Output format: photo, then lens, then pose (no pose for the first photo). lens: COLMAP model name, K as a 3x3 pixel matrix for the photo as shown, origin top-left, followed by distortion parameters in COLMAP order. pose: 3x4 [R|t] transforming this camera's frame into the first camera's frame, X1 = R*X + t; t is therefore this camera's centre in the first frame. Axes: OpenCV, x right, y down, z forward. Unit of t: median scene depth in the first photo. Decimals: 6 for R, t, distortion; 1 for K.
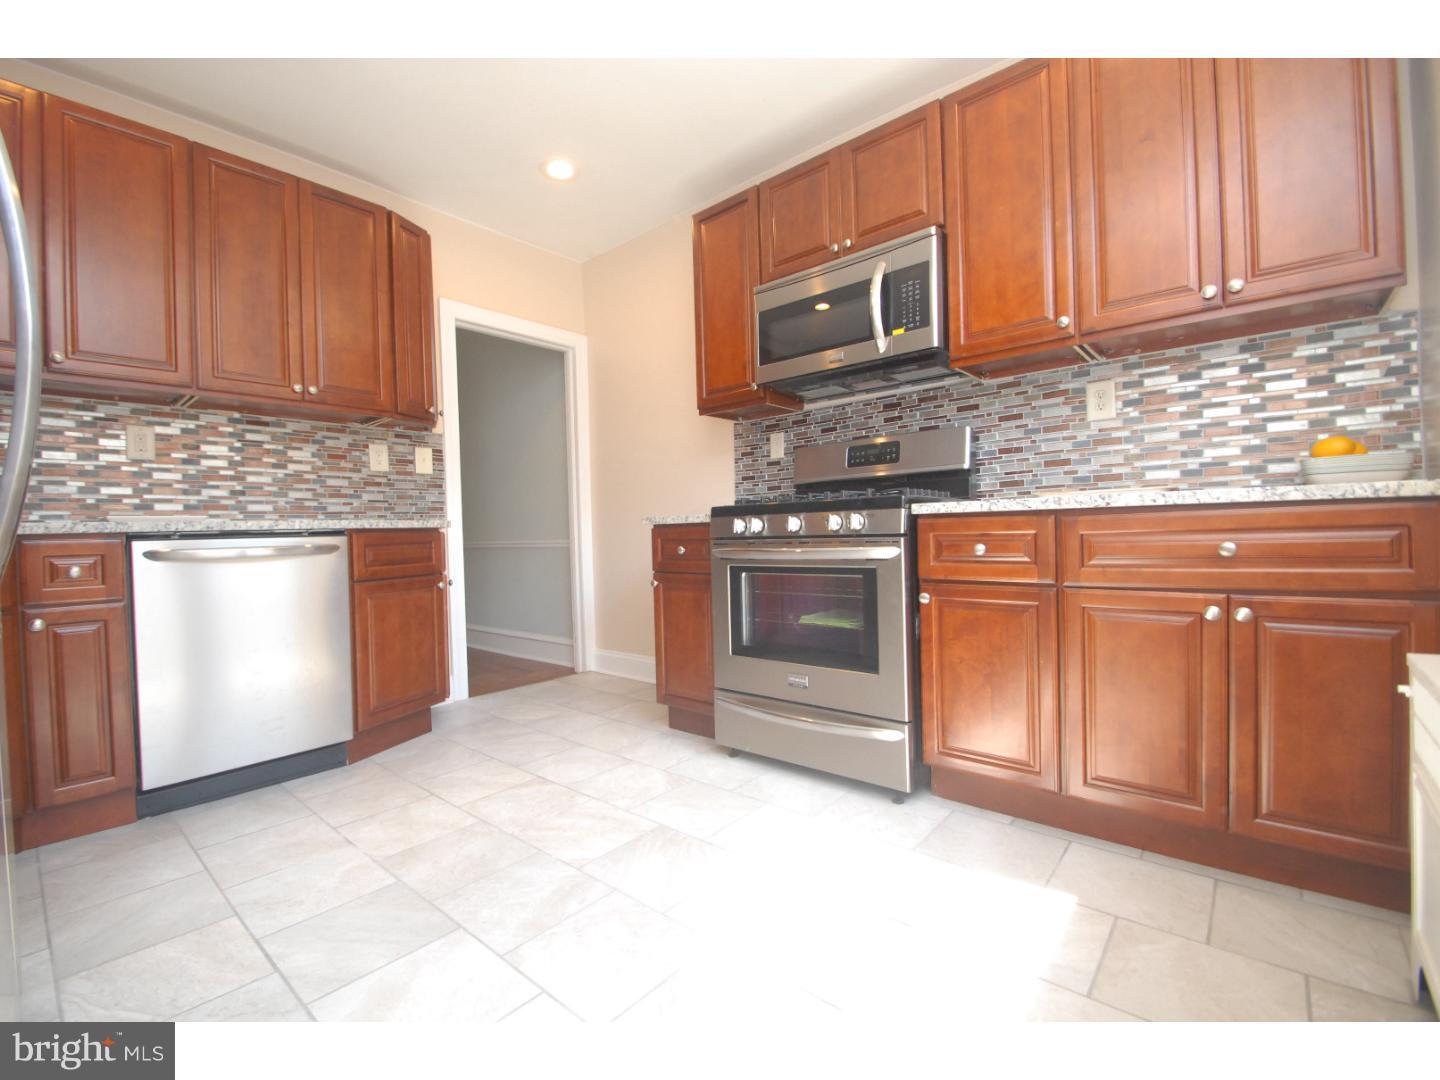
lens RADIAL K [[633.4, 0, 704.2], [0, 633.4, 538.0], [0, 0, 1]] dist [0.018615, -0.019936]
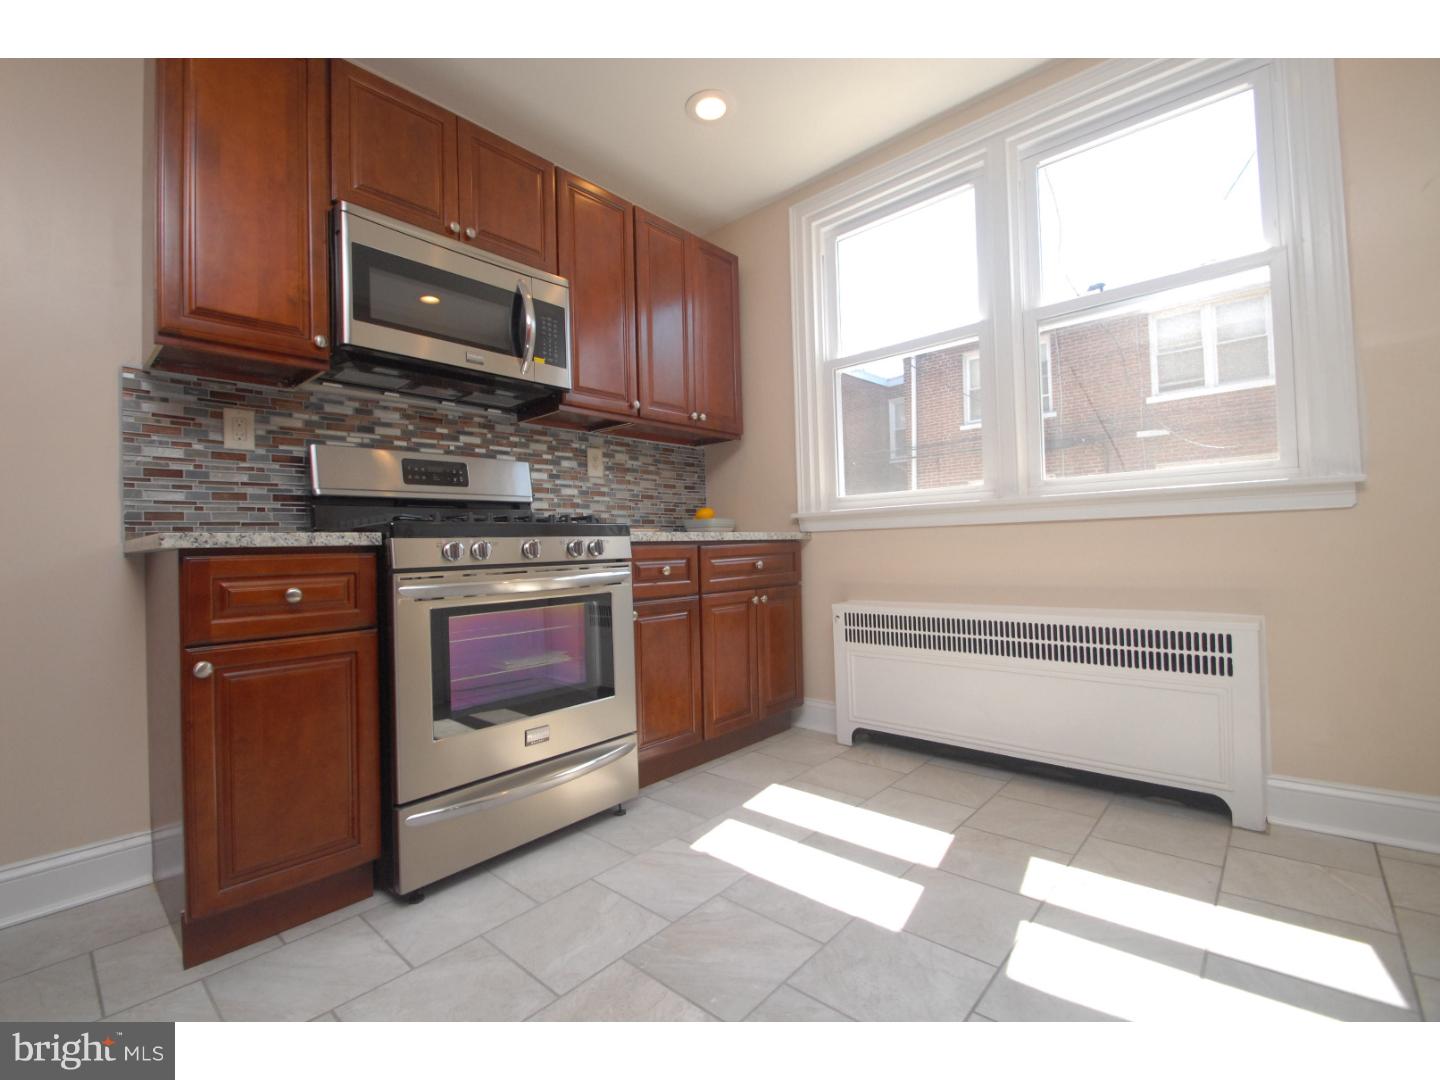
lens RADIAL K [[633.4, 0, 704.2], [0, 633.4, 538.0], [0, 0, 1]] dist [0.018615, -0.019936]
pose [[0.022601, 0.041106, 0.998899, -0.695385], [0.039085, 0.998354, -0.041968, 0.007266], [-0.998980, 0.039990, 0.020957, 0.749768]]
